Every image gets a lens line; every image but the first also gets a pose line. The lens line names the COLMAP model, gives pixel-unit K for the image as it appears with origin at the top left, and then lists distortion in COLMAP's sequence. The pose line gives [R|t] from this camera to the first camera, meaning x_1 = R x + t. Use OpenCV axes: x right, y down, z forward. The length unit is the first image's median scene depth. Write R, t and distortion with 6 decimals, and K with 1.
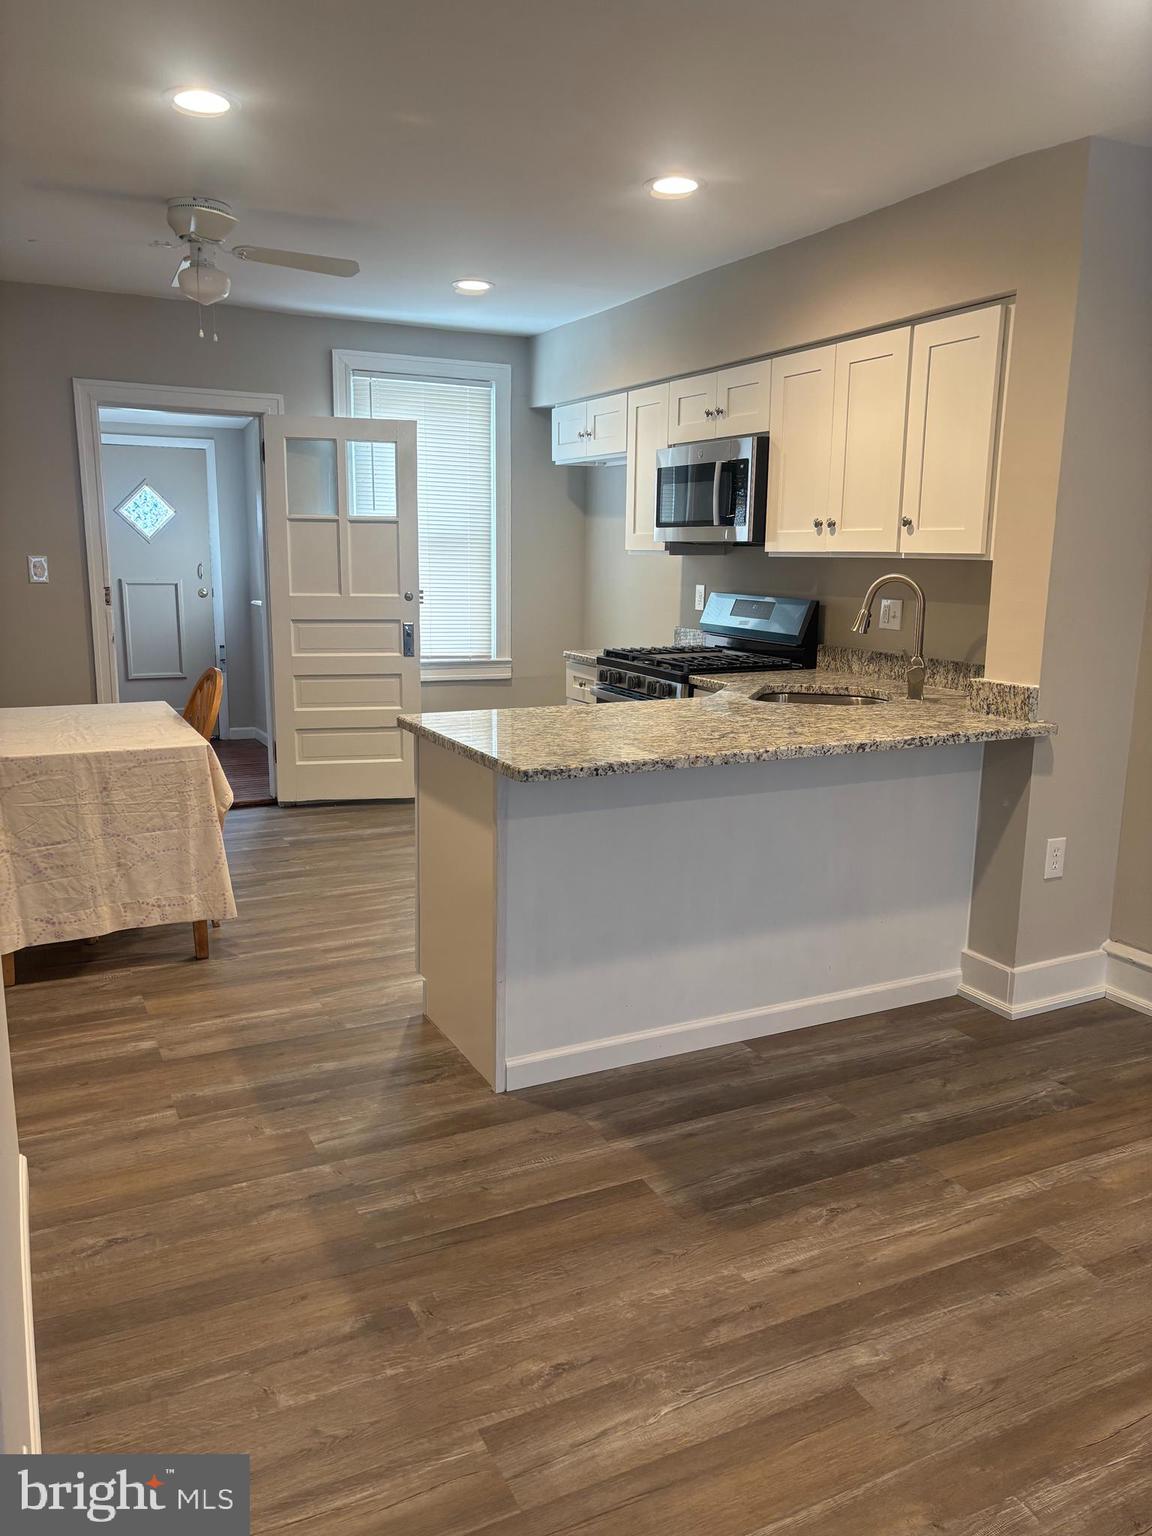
lens RADIAL K [[1154.6, 0, 576.0], [0, 1154.6, 768.0], [0, 0, 1]] dist [0.043851, -0.043245]
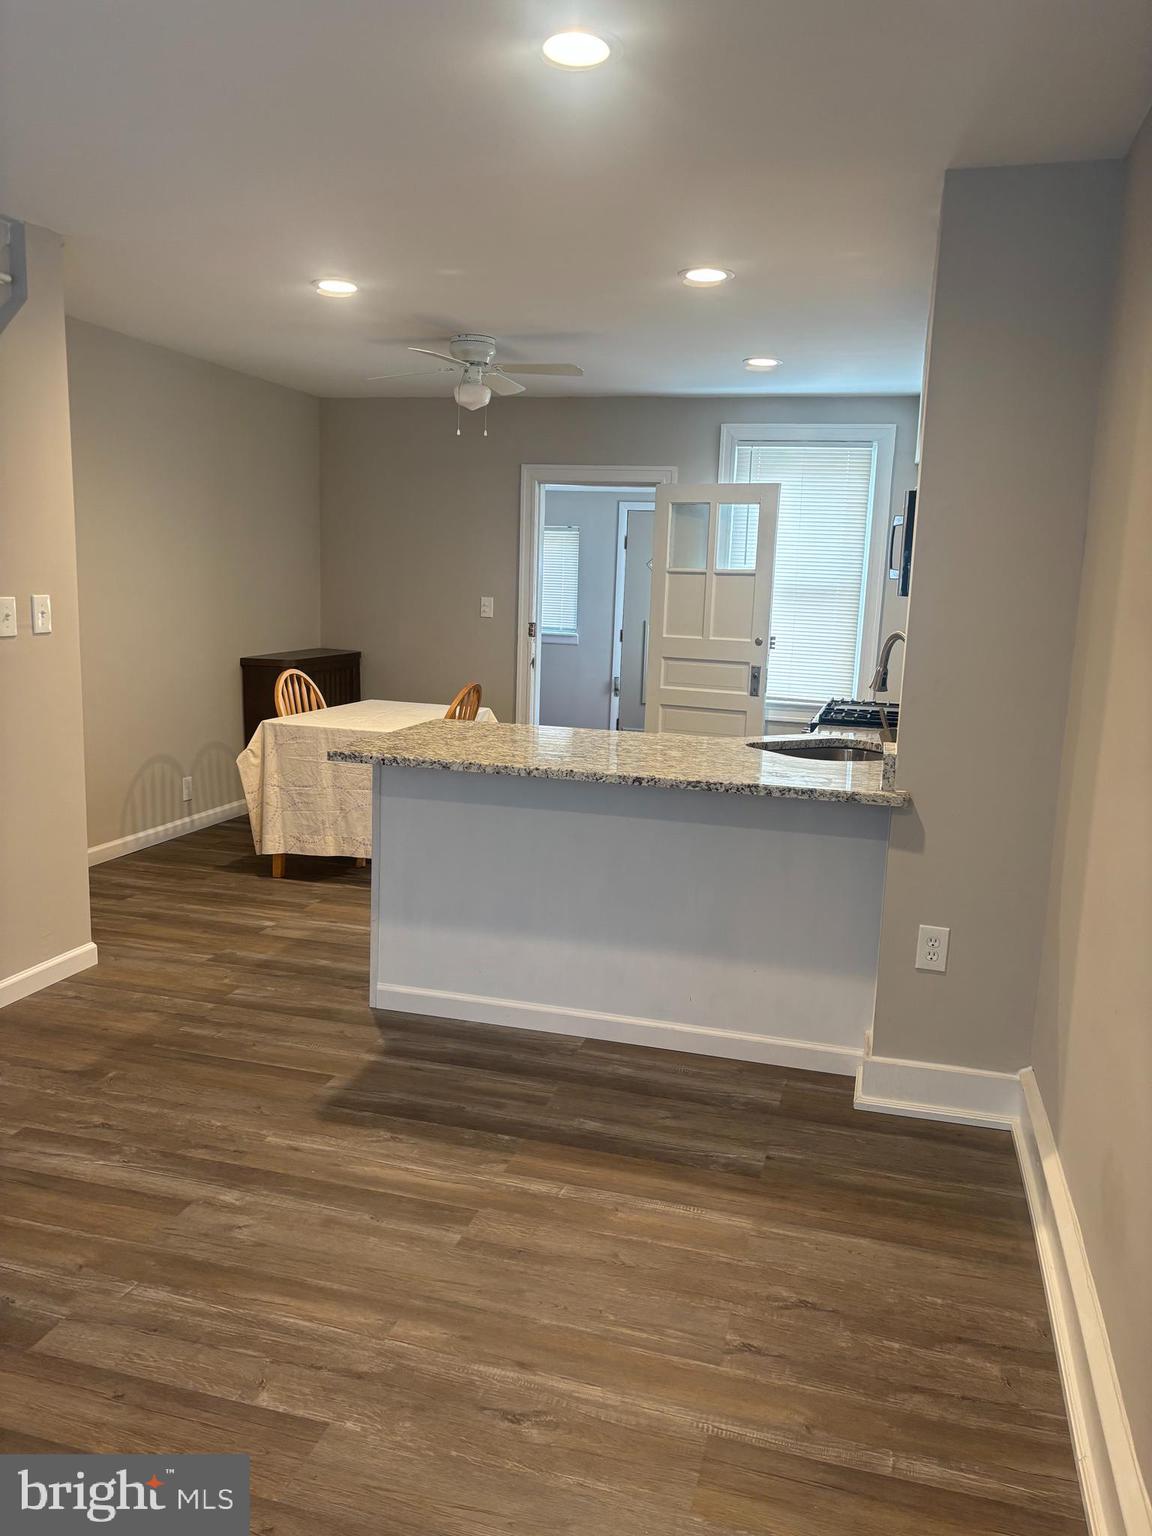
lens RADIAL K [[1158.8, 0, 579.7], [0, 1158.8, 762.1], [0, 0, 1]] dist [0.036509, -0.028524]
pose [[0.741113, 0.120016, -0.660566, 0.821102], [-0.153802, 0.988077, 0.006965, -0.030630], [0.653526, 0.096434, 0.750736, 0.135142]]
